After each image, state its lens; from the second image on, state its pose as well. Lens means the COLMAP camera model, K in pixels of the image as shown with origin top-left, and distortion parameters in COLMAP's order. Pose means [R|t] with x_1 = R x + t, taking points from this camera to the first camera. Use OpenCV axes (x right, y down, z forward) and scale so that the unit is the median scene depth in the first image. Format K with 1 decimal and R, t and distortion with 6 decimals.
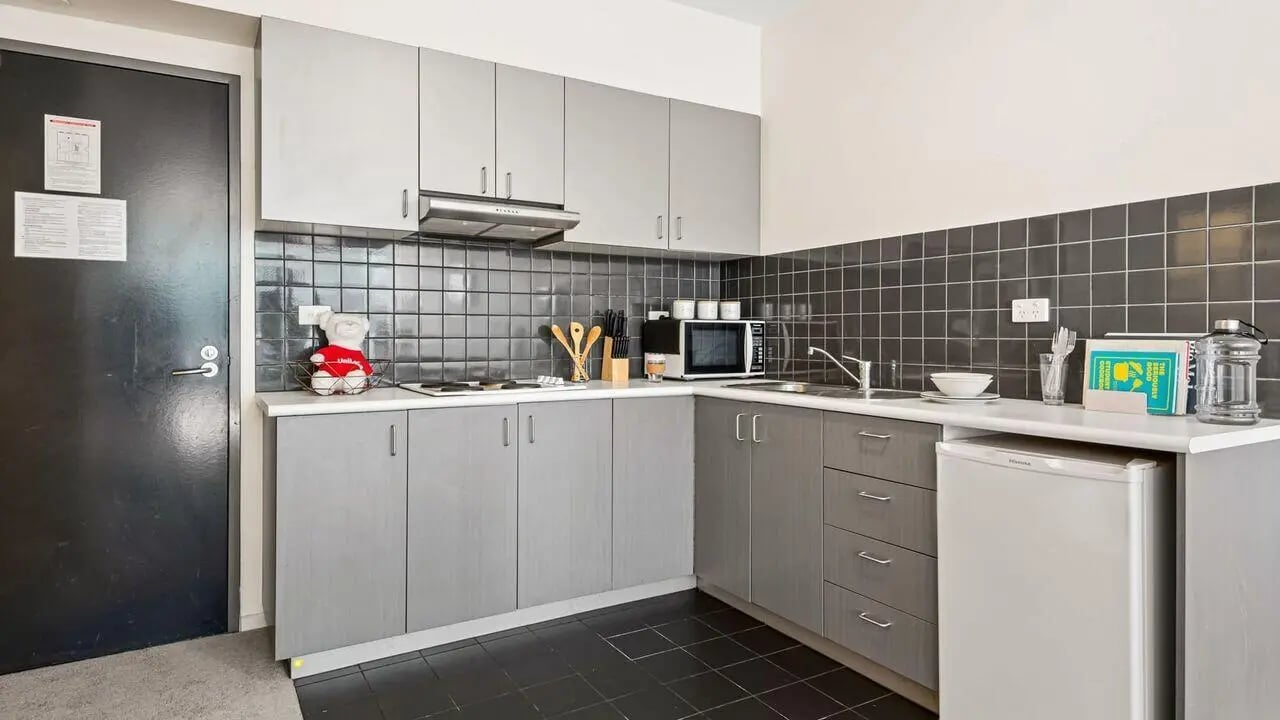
lens RADIAL K [[735.4, 0, 653.5], [0, 735.4, 338.5], [0, 0, 1]] dist [0.026948, -0.004687]
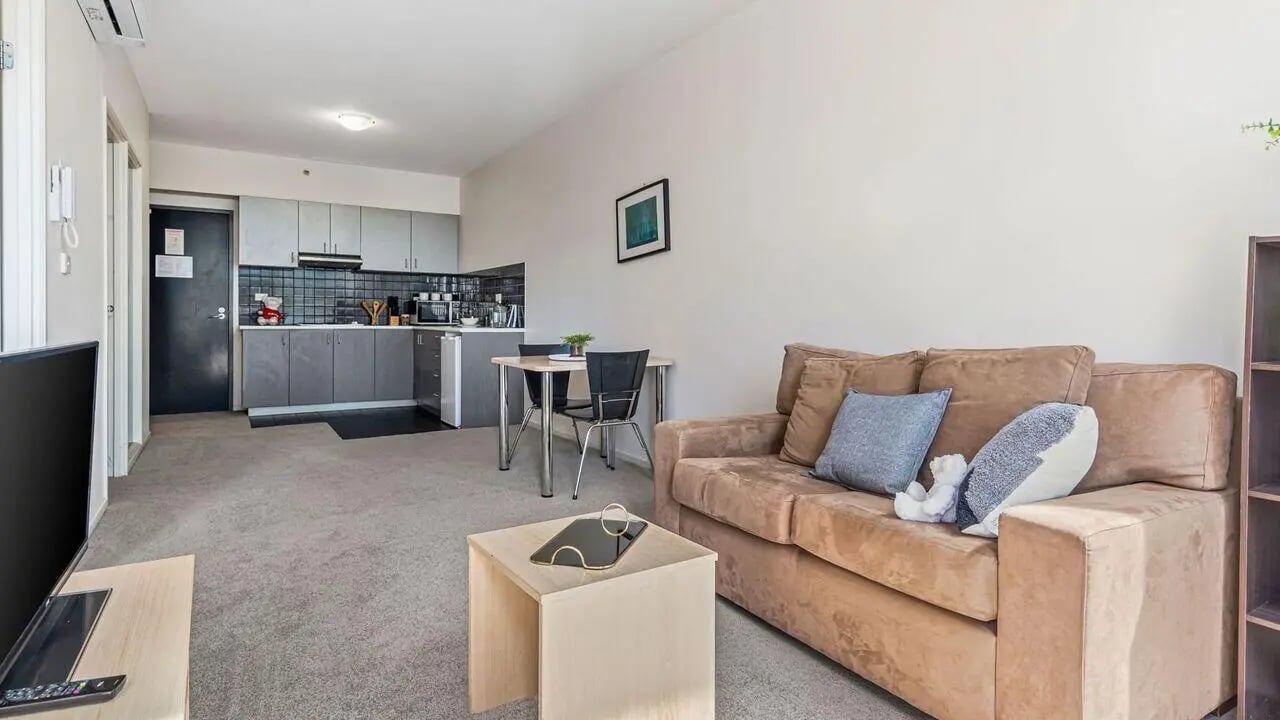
lens RADIAL K [[629.3, 0, 640.0], [0, 629.3, 326.4], [0, 0, 1]] dist [0.006552, -0.001287]
pose [[0.999405, 0.007748, 0.033621, 0.871403], [-0.008052, 0.999928, 0.008911, 0.045001], [-0.033549, -0.009176, 0.999395, -1.386766]]
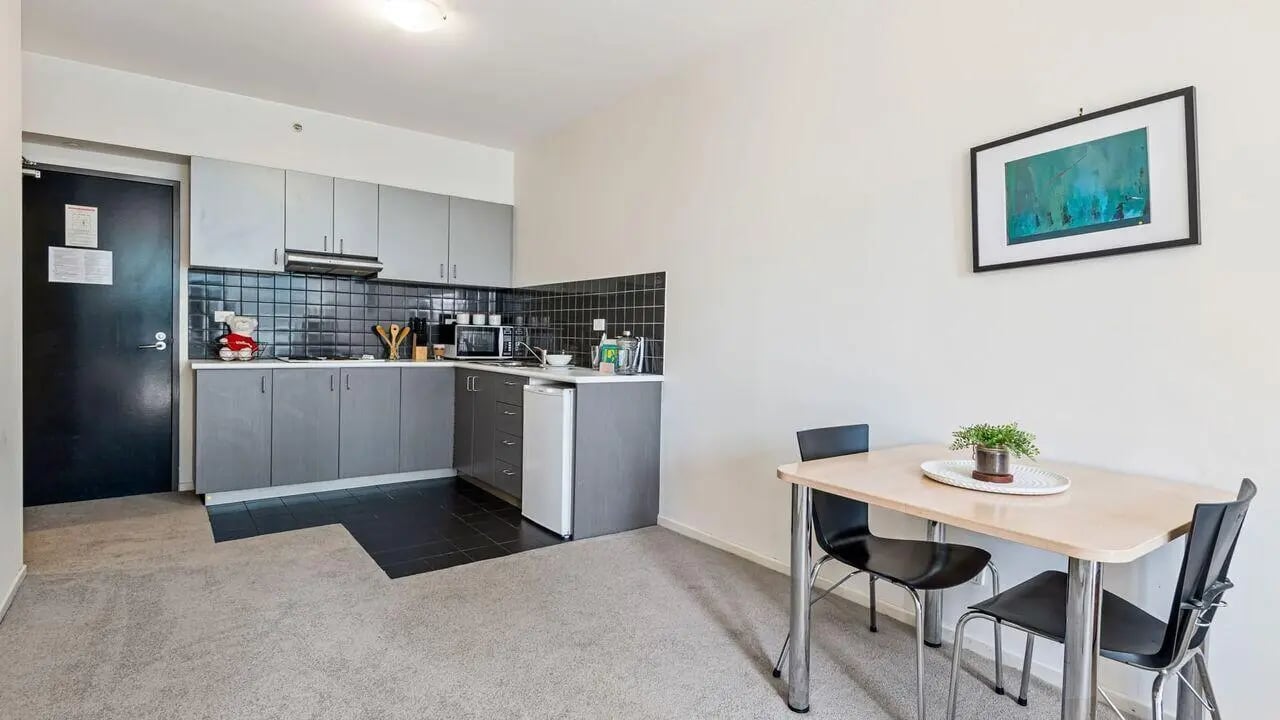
lens RADIAL K [[629.3, 0, 647.4], [0, 629.3, 356.2], [0, 0, 1]] dist [0.006552, -0.001287]
pose [[0.993852, 0.020732, 0.108757, 0.395239], [-0.023541, 0.999420, 0.024613, 0.002291], [-0.108184, -0.027022, 0.993764, -0.627664]]
